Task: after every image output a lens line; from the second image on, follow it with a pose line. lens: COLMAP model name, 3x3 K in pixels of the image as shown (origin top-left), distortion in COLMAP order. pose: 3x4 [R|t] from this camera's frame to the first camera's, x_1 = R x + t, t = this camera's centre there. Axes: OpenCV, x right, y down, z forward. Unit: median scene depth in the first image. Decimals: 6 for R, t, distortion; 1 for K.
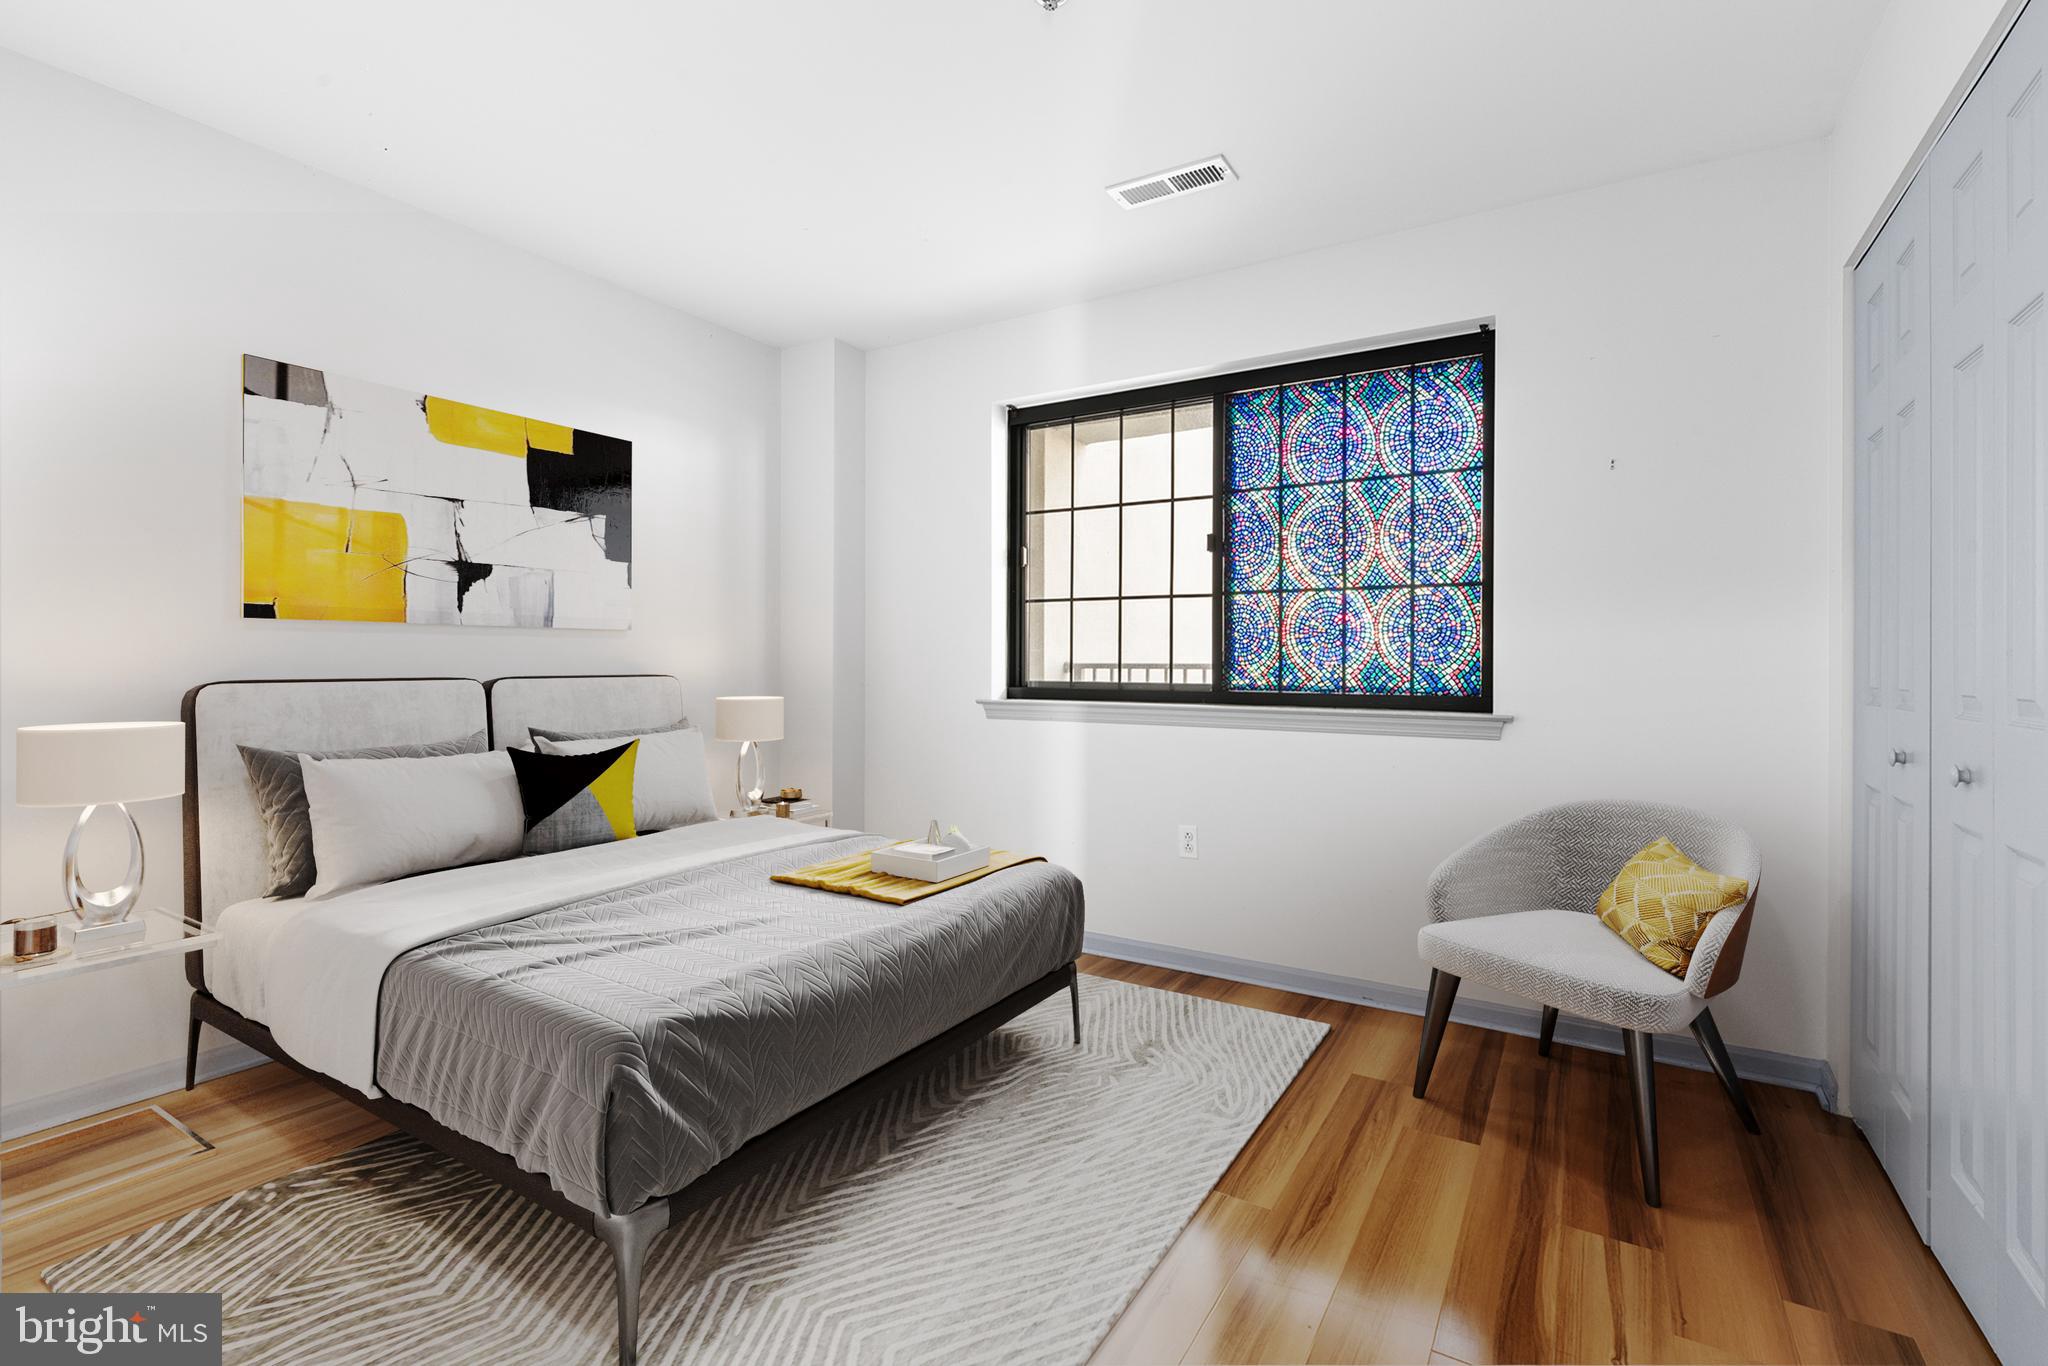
lens RADIAL K [[924.7, 0, 1005.6], [0, 924.7, 670.7], [0, 0, 1]] dist [0.004329, -0.000207]
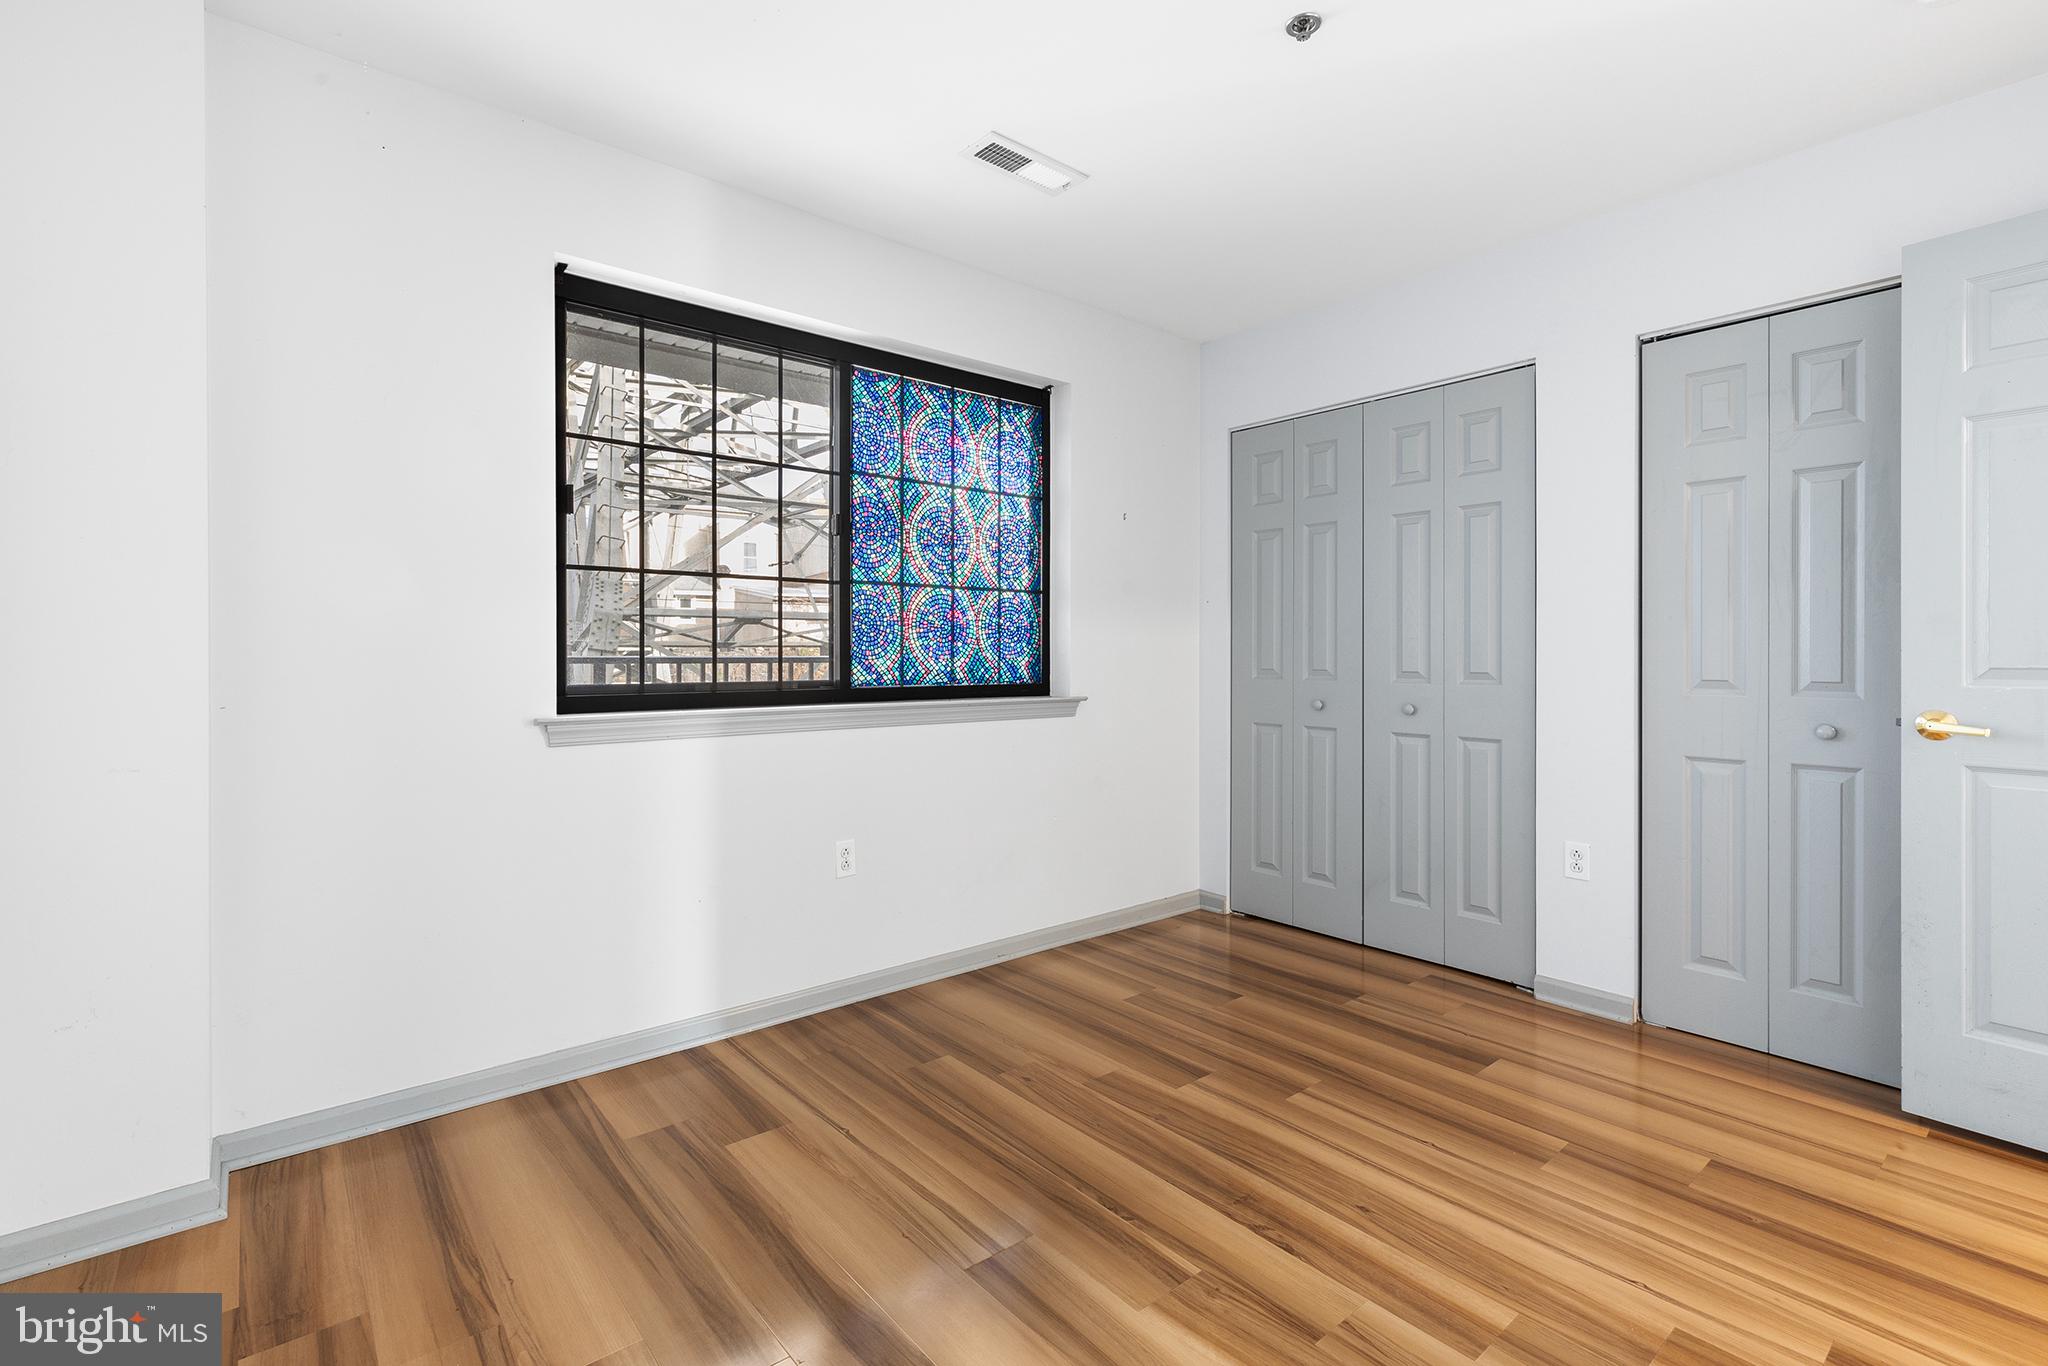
lens RADIAL K [[924.7, 0, 1033.9], [0, 924.7, 670.2], [0, 0, 1]] dist [0.004329, -0.000207]
pose [[0.309296, -0.013527, 0.950870, -0.607555], [0.014502, 0.999850, 0.009506, -0.001575], [-0.950855, 0.010850, 0.309446, 0.566977]]
